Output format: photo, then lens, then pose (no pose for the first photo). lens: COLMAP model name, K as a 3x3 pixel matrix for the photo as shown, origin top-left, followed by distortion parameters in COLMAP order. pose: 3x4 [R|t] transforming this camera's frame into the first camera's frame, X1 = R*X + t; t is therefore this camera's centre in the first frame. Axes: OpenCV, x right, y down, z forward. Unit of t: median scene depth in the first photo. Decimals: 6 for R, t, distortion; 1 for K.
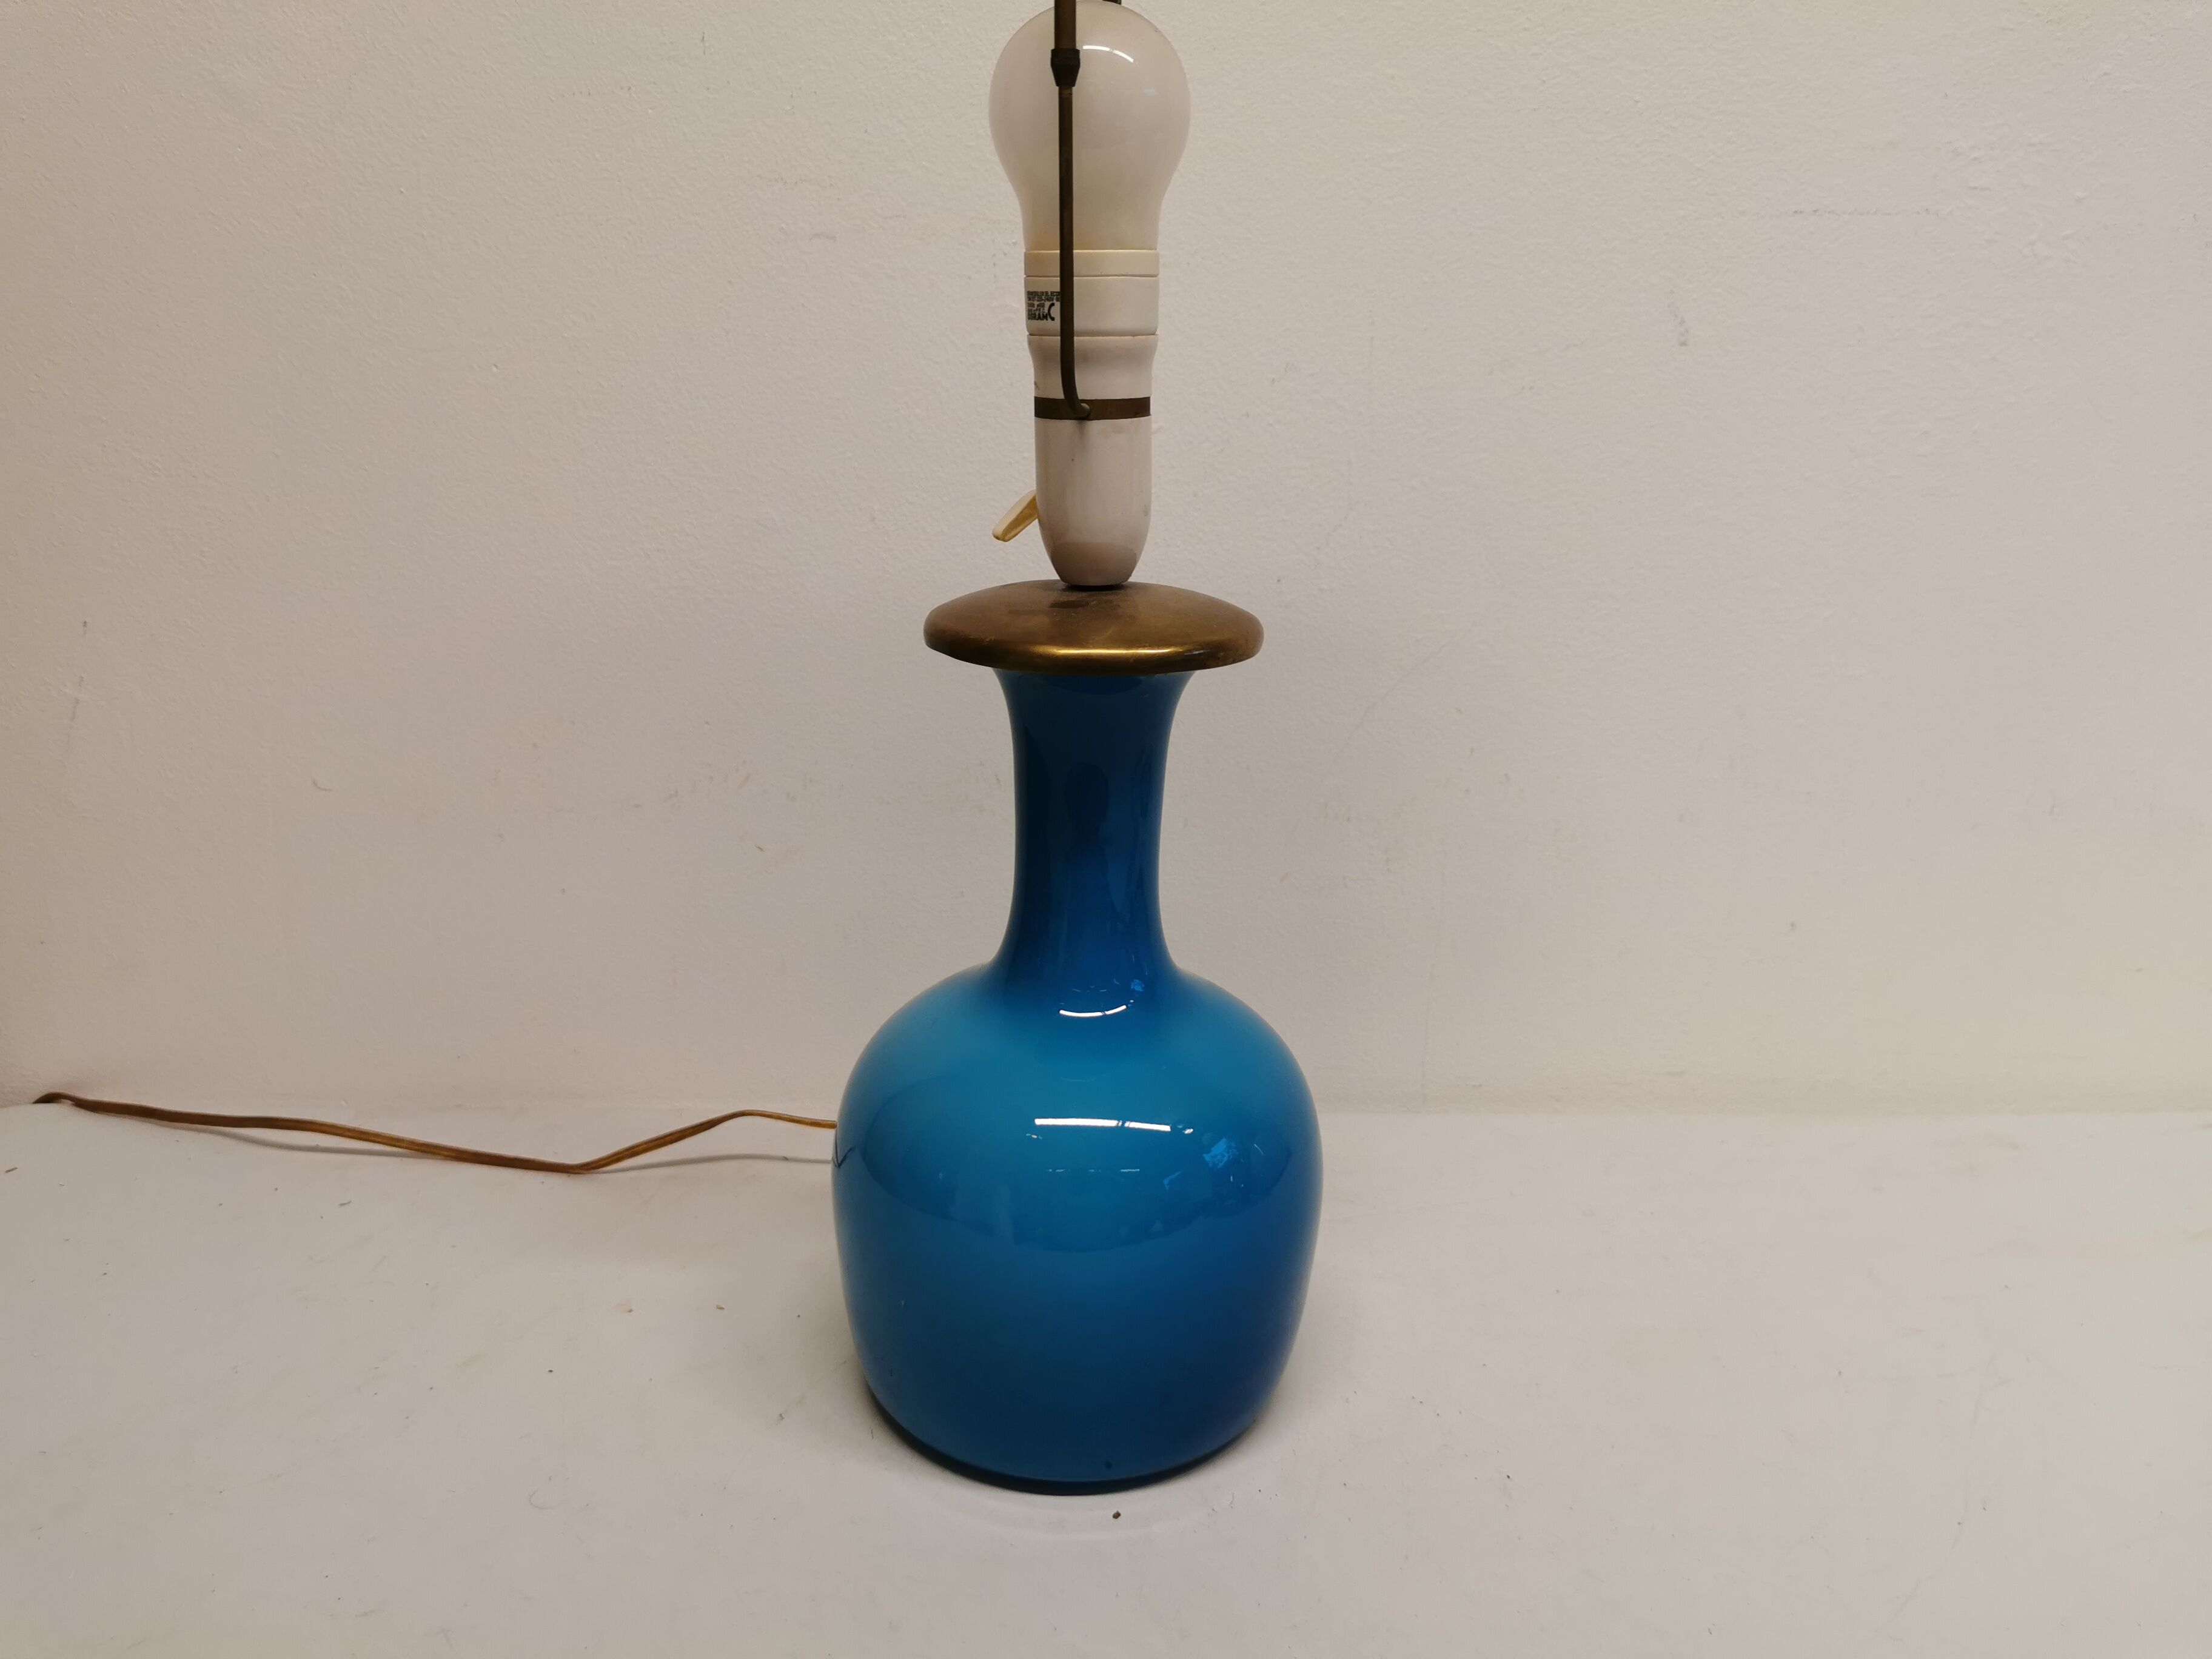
lens RADIAL K [[1763.9, 0, 1125.7], [0, 1763.9, 829.8], [0, 0, 1]] dist [0.065008, -0.130432]
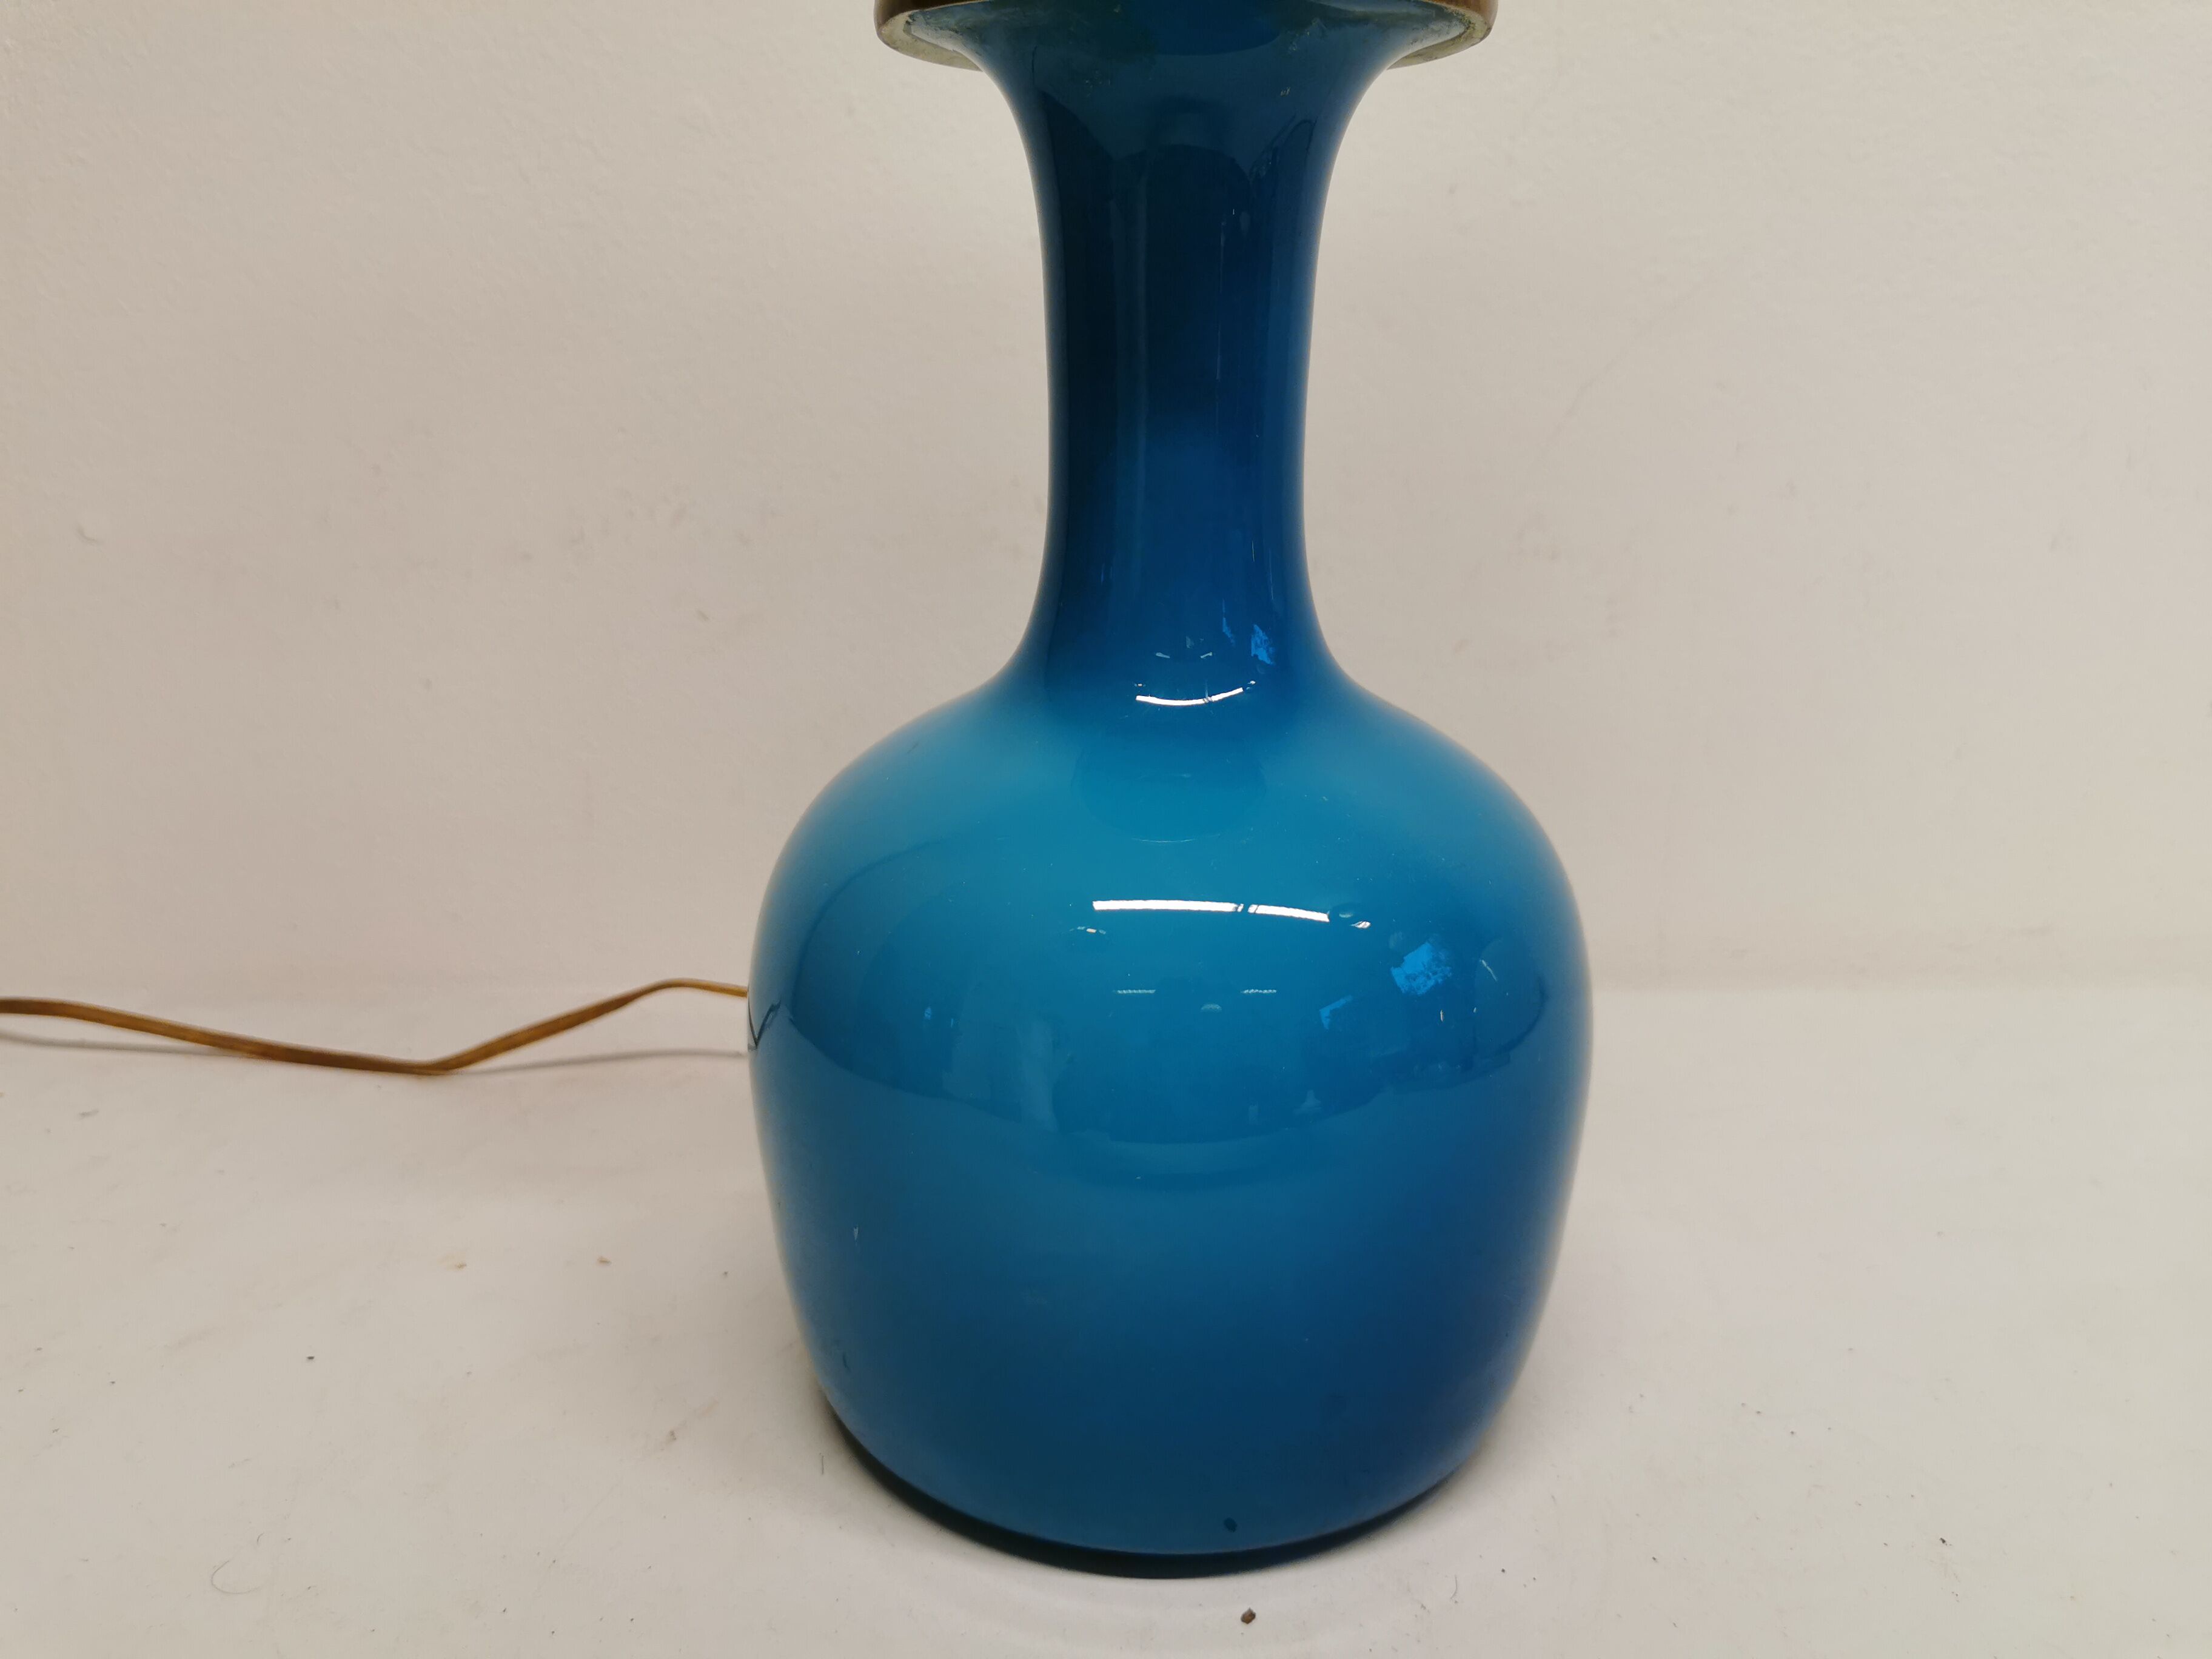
lens RADIAL K [[1763.9, 0, 1125.7], [0, 1763.9, 829.8], [0, 0, 1]] dist [0.065008, -0.130432]
pose [[0.999081, -0.012608, -0.040954, -0.012943], [0.012448, 0.999914, -0.004158, 0.105922], [0.041003, 0.003644, 0.999152, 0.329546]]
